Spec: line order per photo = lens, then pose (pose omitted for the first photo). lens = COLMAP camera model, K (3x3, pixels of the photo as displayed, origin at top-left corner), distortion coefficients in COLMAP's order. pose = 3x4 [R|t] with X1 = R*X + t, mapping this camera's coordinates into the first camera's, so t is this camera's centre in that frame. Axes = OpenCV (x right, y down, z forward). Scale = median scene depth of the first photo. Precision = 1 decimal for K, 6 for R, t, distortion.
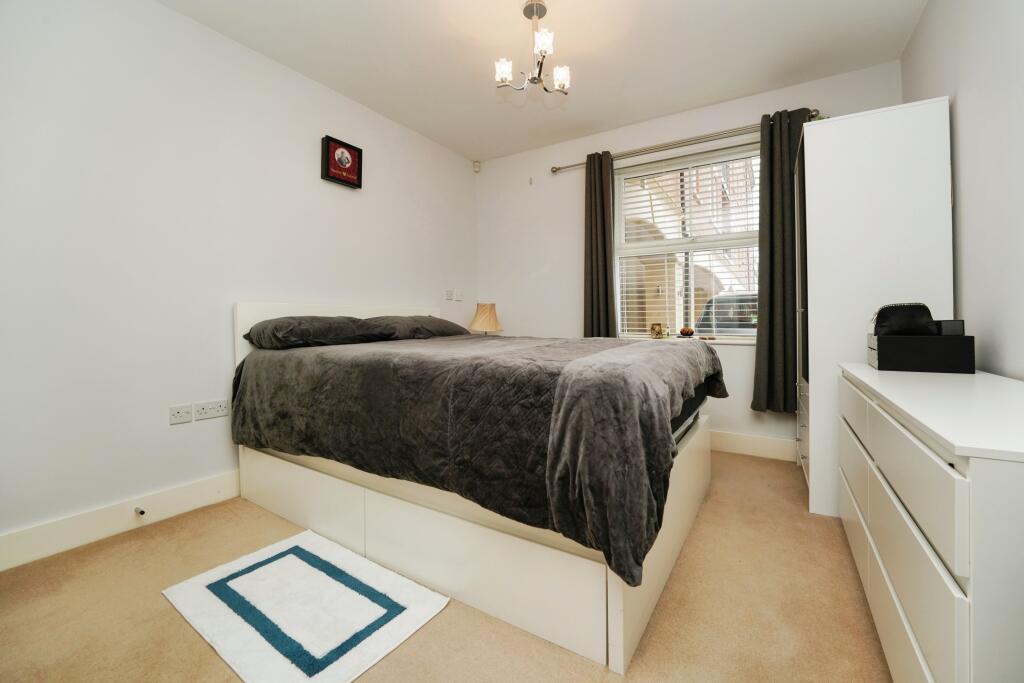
lens RADIAL K [[410.1, 0, 514.6], [0, 410.1, 313.6], [0, 0, 1]] dist [-0.039645, -0.000010]
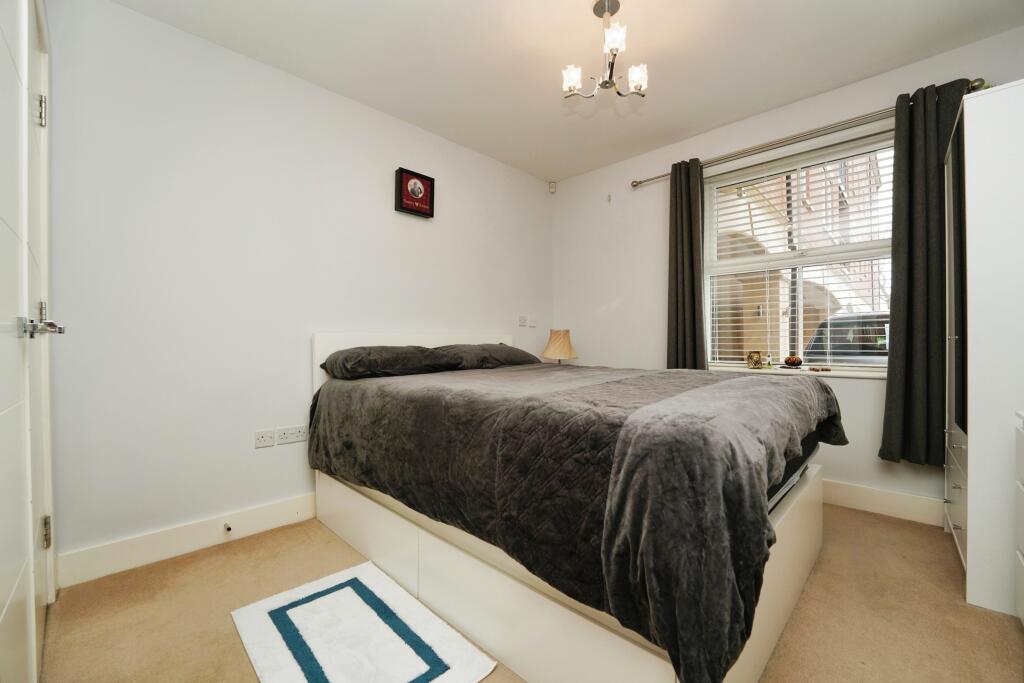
lens RADIAL K [[399.3, 0, 512.0], [0, 399.3, 341.5], [0, 0, 1]] dist [-0.039355, 0.005439]
pose [[0.975178, 0.000280, -0.221422, 0.050246], [0.004201, 0.999796, 0.019769, -0.028700], [0.221382, -0.020208, 0.974978, 0.116225]]
